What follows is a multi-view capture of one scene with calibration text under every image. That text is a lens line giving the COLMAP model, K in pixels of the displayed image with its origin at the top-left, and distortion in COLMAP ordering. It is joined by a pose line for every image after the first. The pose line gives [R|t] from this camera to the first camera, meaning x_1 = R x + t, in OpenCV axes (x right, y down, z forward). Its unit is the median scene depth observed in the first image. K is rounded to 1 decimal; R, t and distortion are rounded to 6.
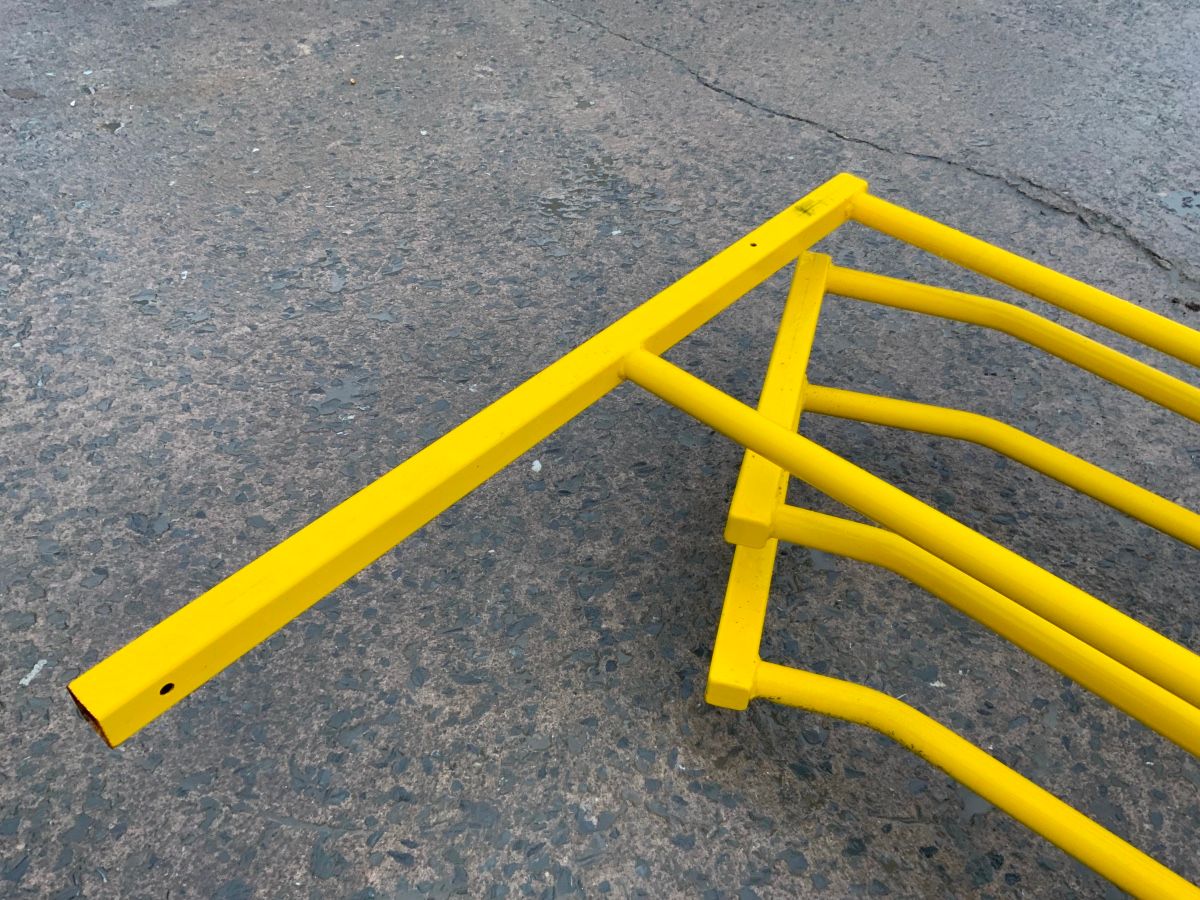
lens RADIAL K [[991.9, 0, 600.0], [0, 991.9, 450.0], [0, 0, 1]] dist [0.073100, -0.133470]
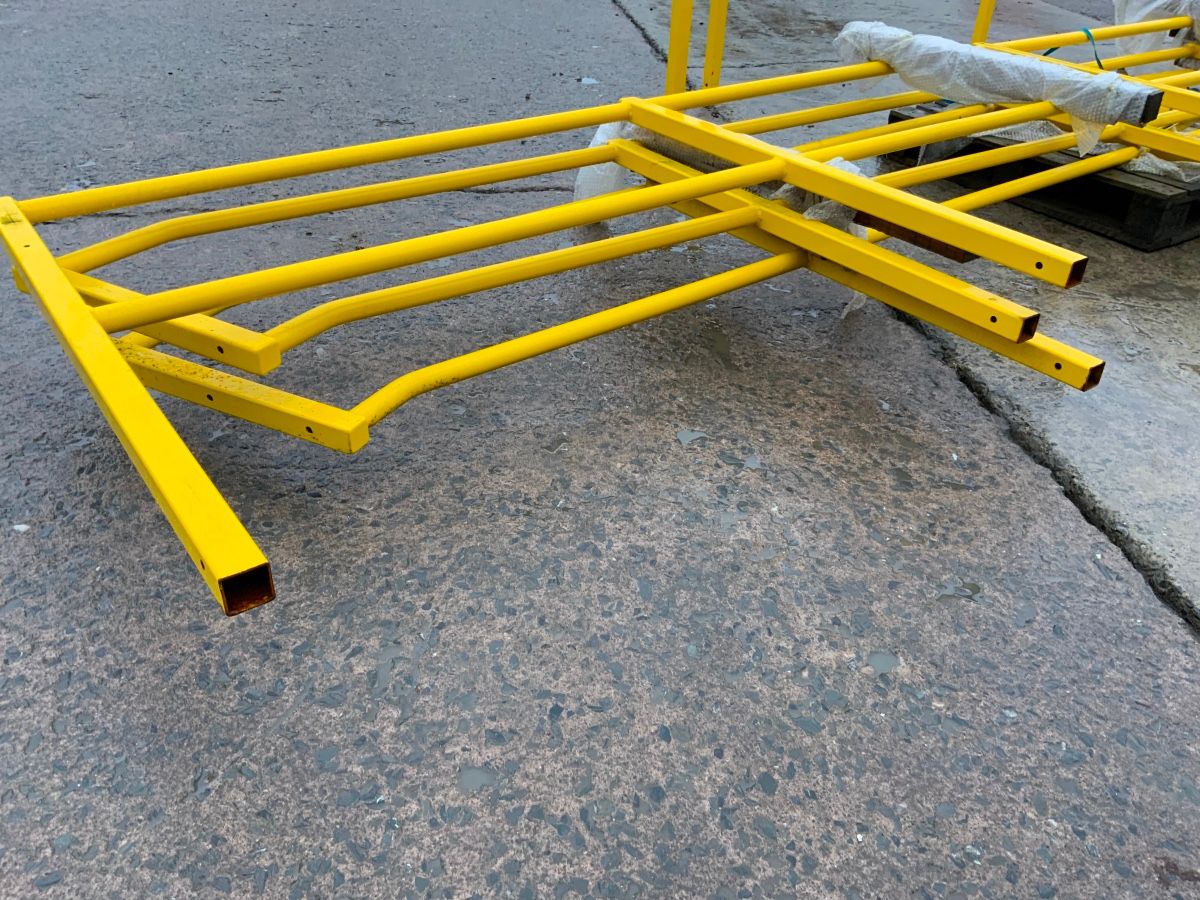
lens RADIAL K [[991.9, 0, 600.0], [0, 991.9, 450.0], [0, 0, 1]] dist [0.073100, -0.133470]
pose [[0.227389, -0.572219, 0.787946, -0.856147], [0.658919, 0.686191, 0.308169, 0.044546], [-0.717021, 0.449119, 0.533078, -0.001174]]
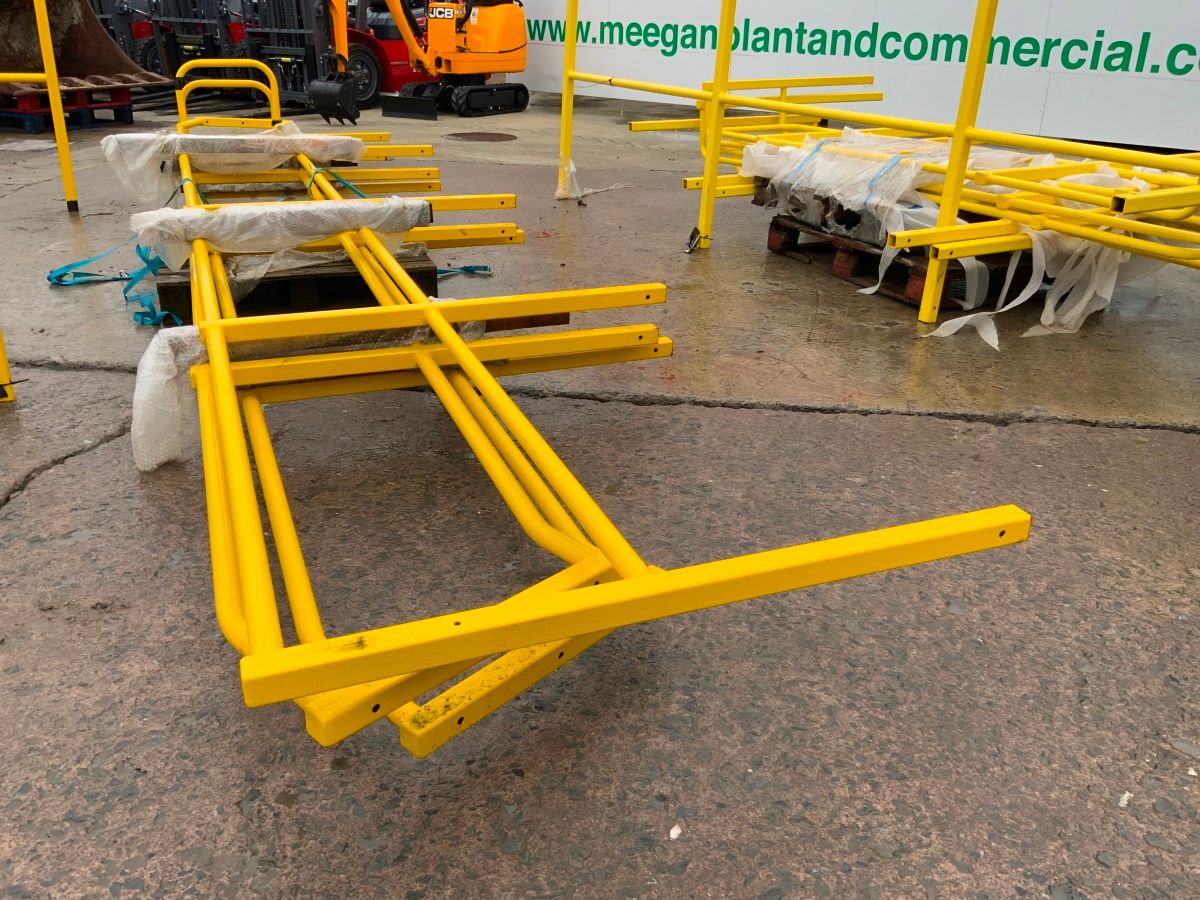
lens RADIAL K [[991.9, 0, 600.0], [0, 991.9, 450.0], [0, 0, 1]] dist [0.073100, -0.133470]
pose [[-0.887900, -0.265666, 0.375573, -0.327378], [0.254391, 0.396676, 0.882005, -1.241626], [-0.383299, 0.878675, -0.284626, 1.218129]]
